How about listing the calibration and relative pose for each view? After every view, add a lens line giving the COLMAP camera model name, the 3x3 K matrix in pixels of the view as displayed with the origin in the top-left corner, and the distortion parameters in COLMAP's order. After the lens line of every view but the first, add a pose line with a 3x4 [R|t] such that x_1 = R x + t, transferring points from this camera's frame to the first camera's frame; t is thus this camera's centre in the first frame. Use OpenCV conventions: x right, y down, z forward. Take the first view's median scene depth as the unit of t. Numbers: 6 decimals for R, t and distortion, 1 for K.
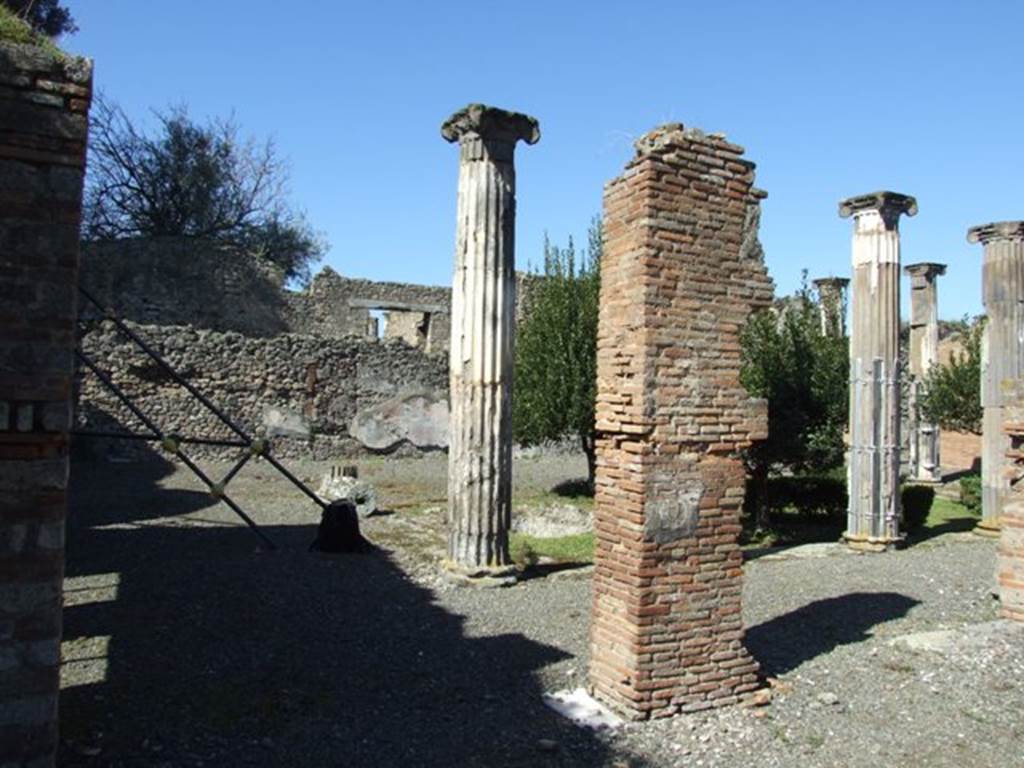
lens RADIAL K [[814.8, 0, 509.7], [0, 814.8, 377.7], [0, 0, 1]] dist [-0.062762, 0.059765]
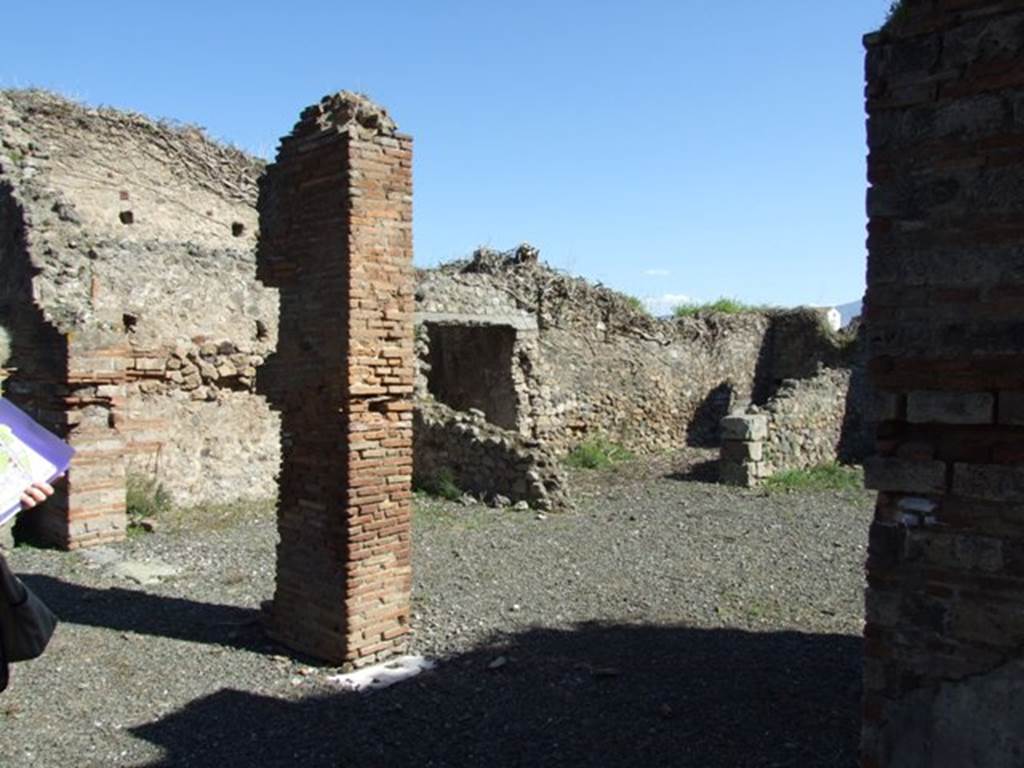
lens RADIAL K [[814.8, 0, 514.0], [0, 814.8, 377.9], [0, 0, 1]] dist [-0.062762, 0.059765]
pose [[-0.400444, -0.046092, 0.915161, -0.832562], [-0.041321, 0.998626, 0.032215, 0.006657], [-0.915389, -0.024915, -0.401798, 1.209398]]
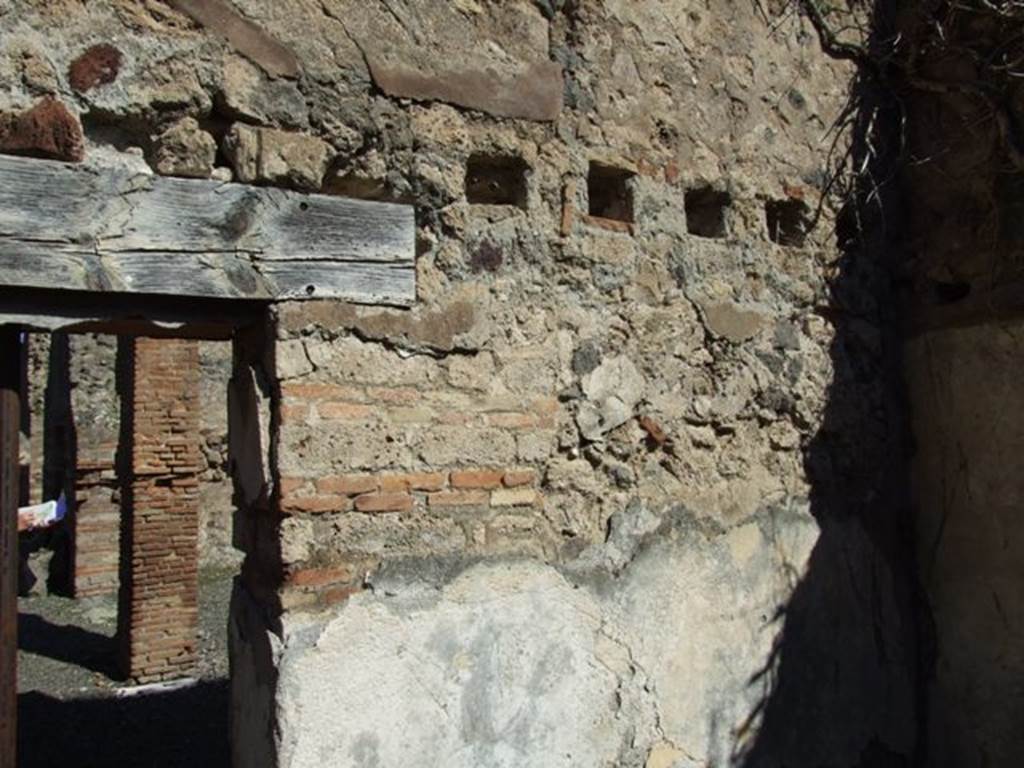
lens RADIAL K [[814.8, 0, 515.7], [0, 814.8, 378.4], [0, 0, 1]] dist [-0.062762, 0.059765]
pose [[-0.137658, 0.055179, 0.988942, -1.237637], [-0.004644, 0.998400, -0.056353, -0.017389], [-0.990469, -0.012351, -0.137181, 0.585219]]
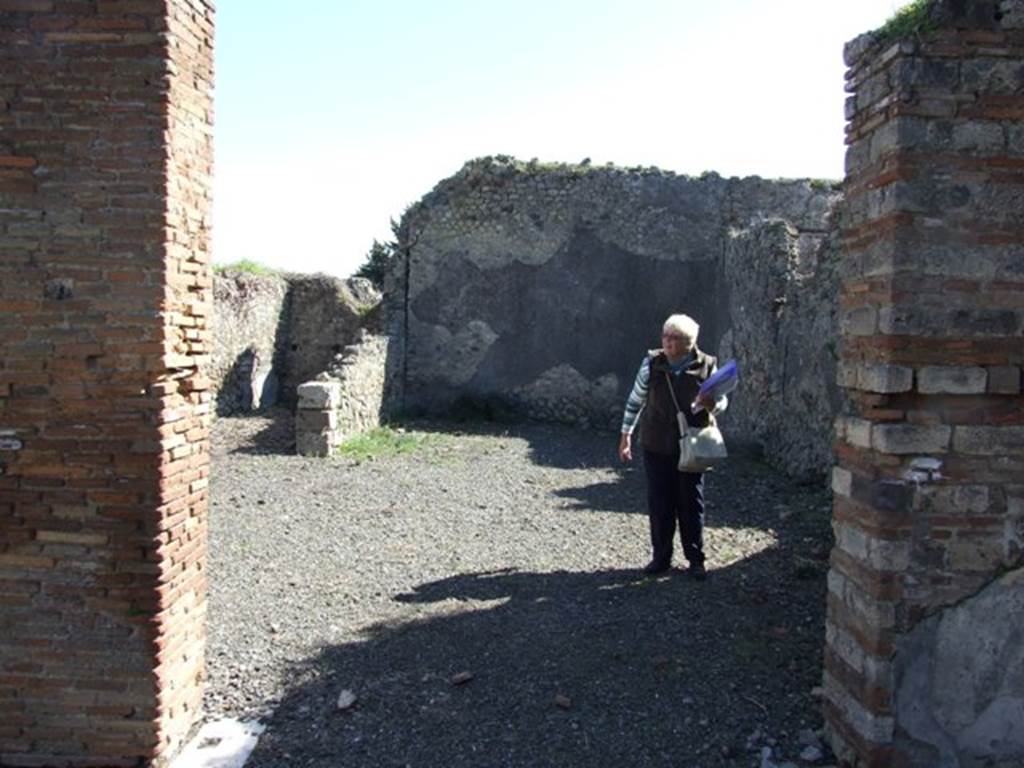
lens RADIAL K [[814.8, 0, 510.8], [0, 814.8, 375.2], [0, 0, 1]] dist [-0.062762, 0.059765]
pose [[-0.898475, -0.074638, 0.432634, -0.413974], [-0.066720, 0.997210, 0.033478, 0.030262], [-0.433925, 0.001214, -0.900948, 1.458449]]
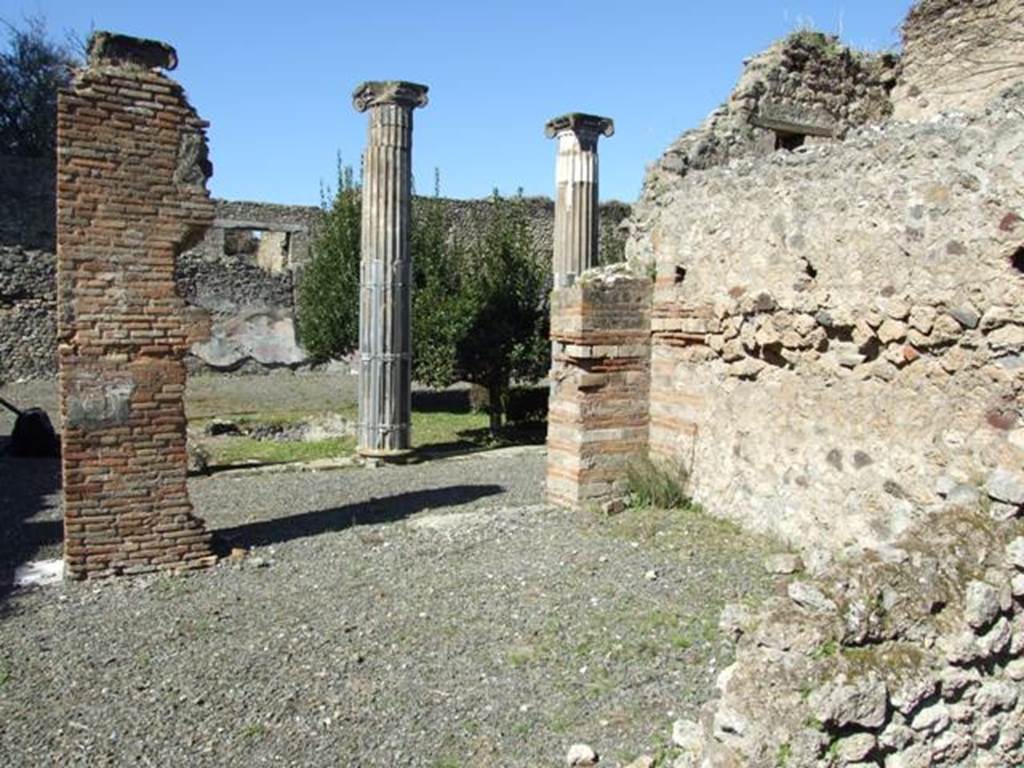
lens RADIAL K [[814.8, 0, 511.2], [0, 814.8, 377.4], [0, 0, 1]] dist [-0.062762, 0.059765]
pose [[0.998622, -0.010489, 0.051420, 0.683873], [0.005429, 0.995214, 0.097569, 0.015780], [-0.052197, -0.097155, 0.993900, -0.162191]]
